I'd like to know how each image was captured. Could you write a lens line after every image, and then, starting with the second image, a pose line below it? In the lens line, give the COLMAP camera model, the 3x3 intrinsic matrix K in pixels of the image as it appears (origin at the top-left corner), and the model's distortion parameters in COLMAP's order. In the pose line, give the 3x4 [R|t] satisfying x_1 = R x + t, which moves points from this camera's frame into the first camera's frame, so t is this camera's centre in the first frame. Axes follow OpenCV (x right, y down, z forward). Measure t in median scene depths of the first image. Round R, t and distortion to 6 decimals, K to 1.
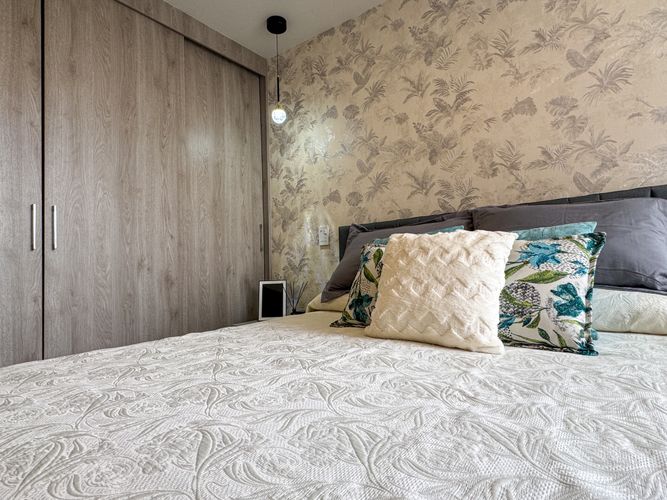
lens RADIAL K [[380.6, 0, 333.5], [0, 380.6, 250.0], [0, 0, 1]] dist [-0.001049, -0.000217]
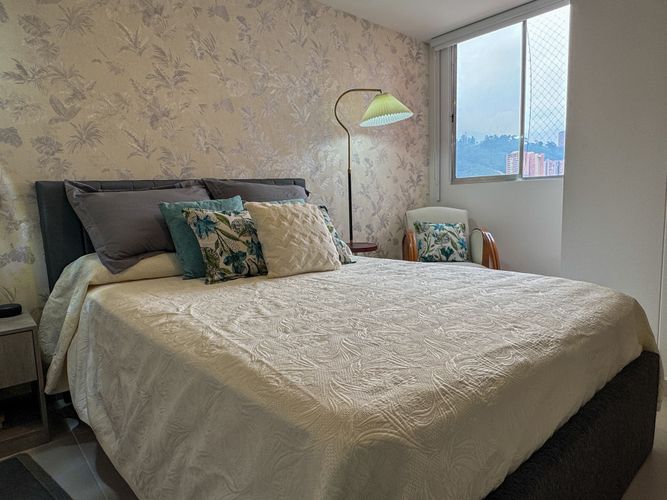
lens RADIAL K [[405.1, 0, 351.9], [0, 405.1, 247.3], [0, 0, 1]] dist [-0.002928, -0.001272]
pose [[0.200101, -0.080997, 0.976422, -0.774385], [-0.010373, 0.996346, 0.084776, -0.006535], [-0.979720, -0.027092, 0.198529, 0.266757]]
